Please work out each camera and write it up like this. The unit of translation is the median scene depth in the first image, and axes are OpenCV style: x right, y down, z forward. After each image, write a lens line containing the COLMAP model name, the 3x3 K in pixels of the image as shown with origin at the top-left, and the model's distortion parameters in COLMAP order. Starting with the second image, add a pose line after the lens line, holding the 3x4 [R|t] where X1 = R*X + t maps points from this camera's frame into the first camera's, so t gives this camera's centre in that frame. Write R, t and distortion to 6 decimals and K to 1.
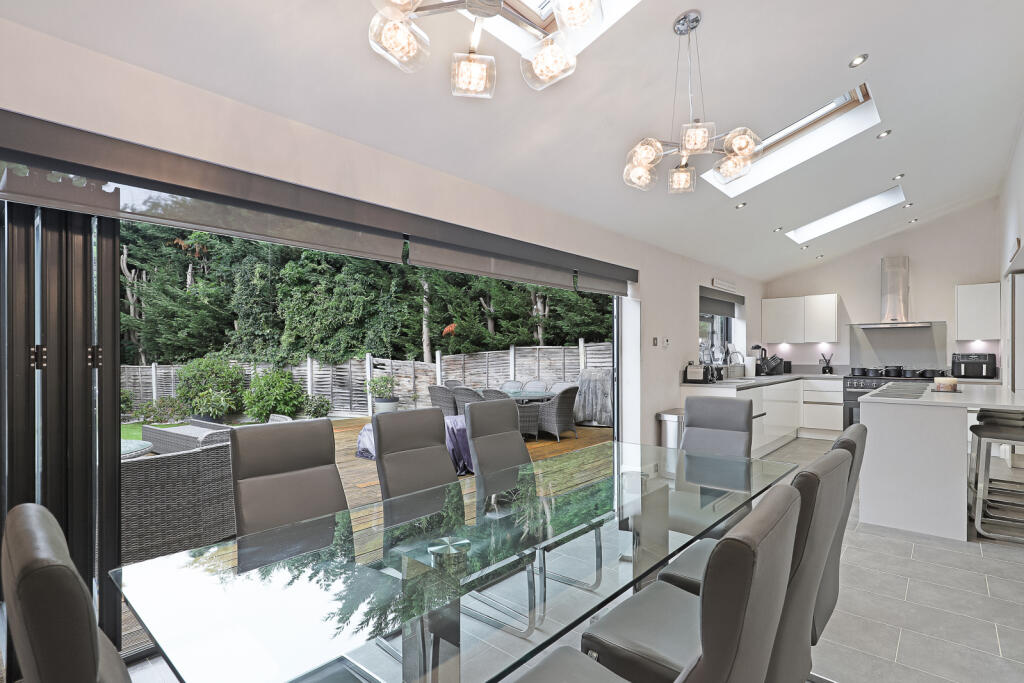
lens RADIAL K [[500.5, 0, 516.6], [0, 500.5, 355.7], [0, 0, 1]] dist [-0.004050, -0.000442]
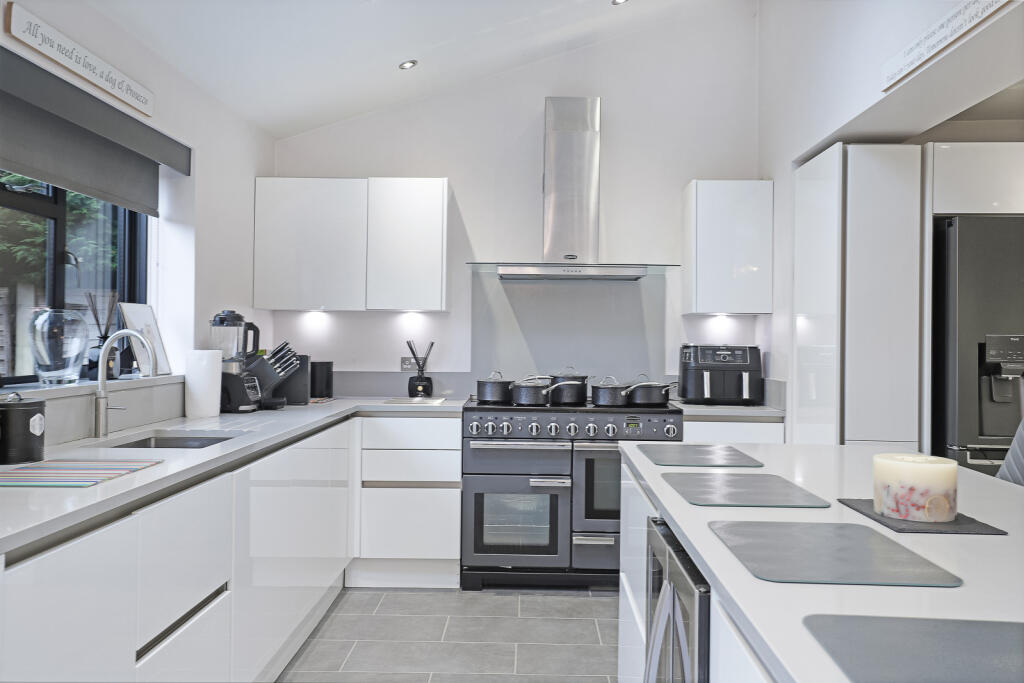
lens RADIAL K [[868.0, 0, 514.3], [0, 868.0, 337.8], [0, 0, 1]] dist [0.006804, 0.002966]
pose [[0.769462, 0.011933, 0.638581, 0.279456], [-0.010440, 0.999927, -0.006105, -0.003887], [-0.638607, -0.001969, 0.769531, 0.486522]]
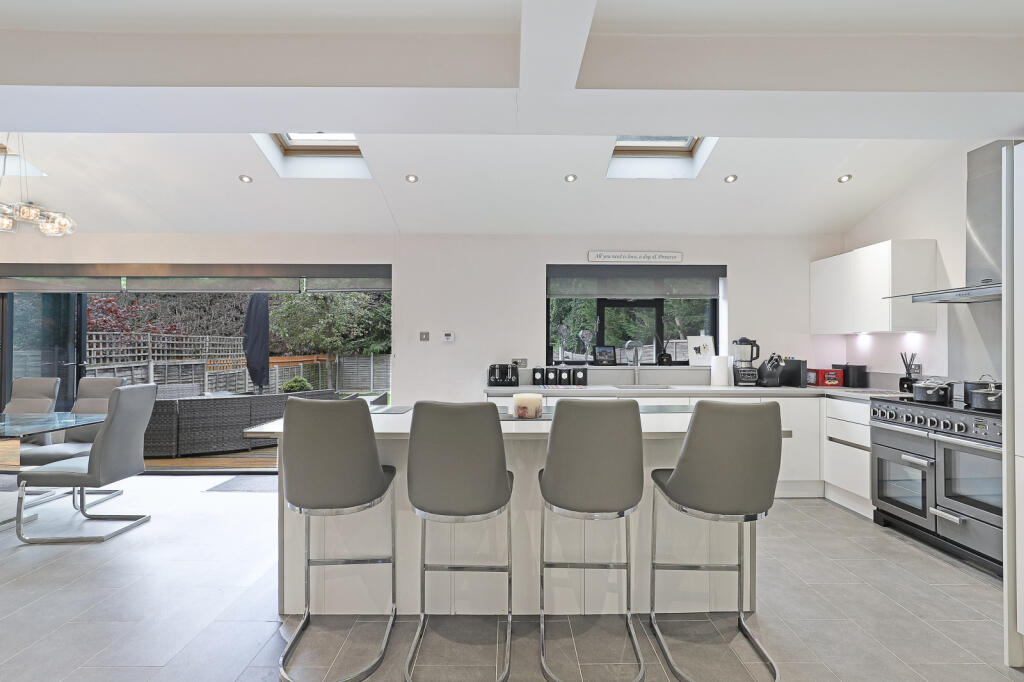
lens RADIAL K [[510.3, 0, 516.6], [0, 510.3, 343.9], [0, 0, 1]] dist [0.000573, 0.000269]
pose [[0.663780, 0.001519, -0.747926, 0.790074], [-0.010150, 0.999924, -0.006977, -0.006417], [0.747859, 0.012223, 0.663745, 0.352982]]
